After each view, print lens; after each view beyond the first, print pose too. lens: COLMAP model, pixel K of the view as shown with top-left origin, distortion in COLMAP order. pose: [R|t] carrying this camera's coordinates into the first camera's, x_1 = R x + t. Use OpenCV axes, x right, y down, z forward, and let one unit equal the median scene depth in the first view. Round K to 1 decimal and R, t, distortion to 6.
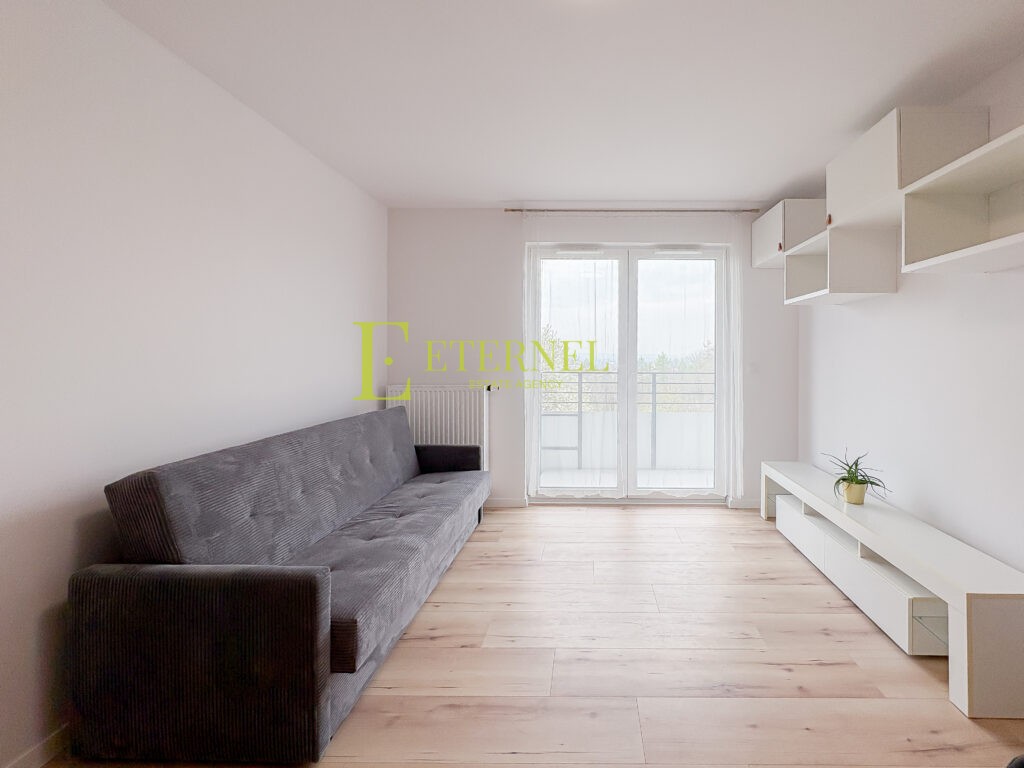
lens RADIAL K [[692.2, 0, 512.0], [0, 692.2, 384.0], [0, 0, 1]] dist [0.000144, 0.001824]
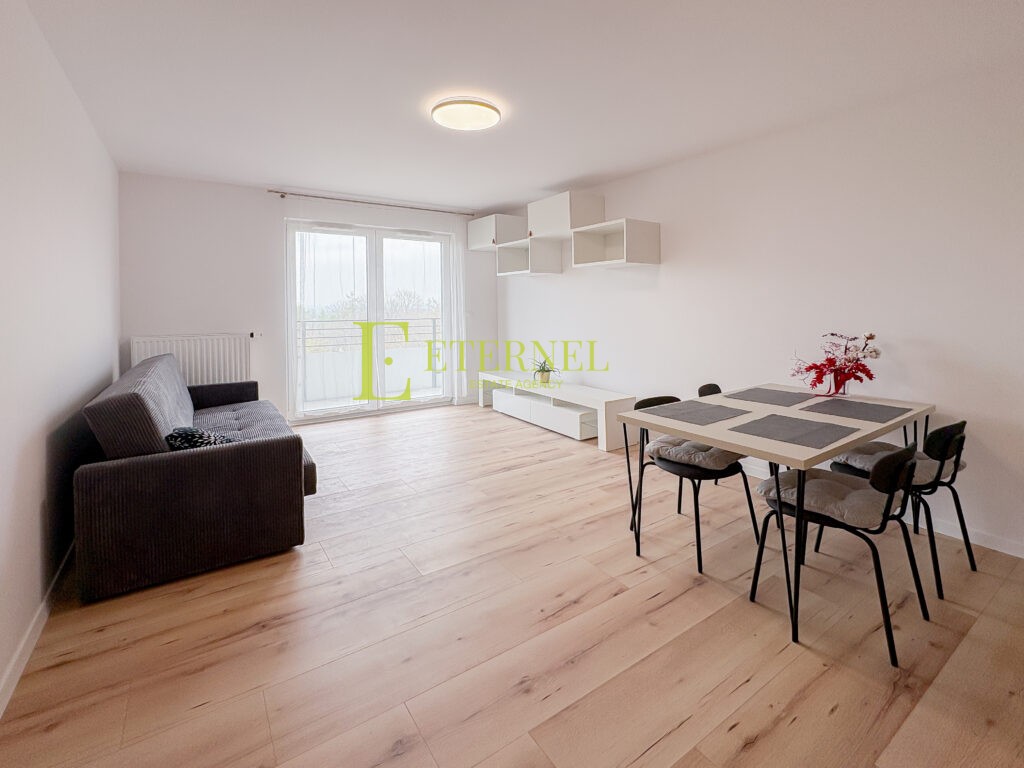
lens RADIAL K [[692.2, 0, 512.0], [0, 692.2, 384.0], [0, 0, 1]] dist [0.000144, 0.001824]
pose [[0.859518, -0.071458, 0.506085, -0.404206], [0.033974, 0.995976, 0.082930, 0.009617], [-0.509974, -0.054086, 0.858487, -0.439729]]
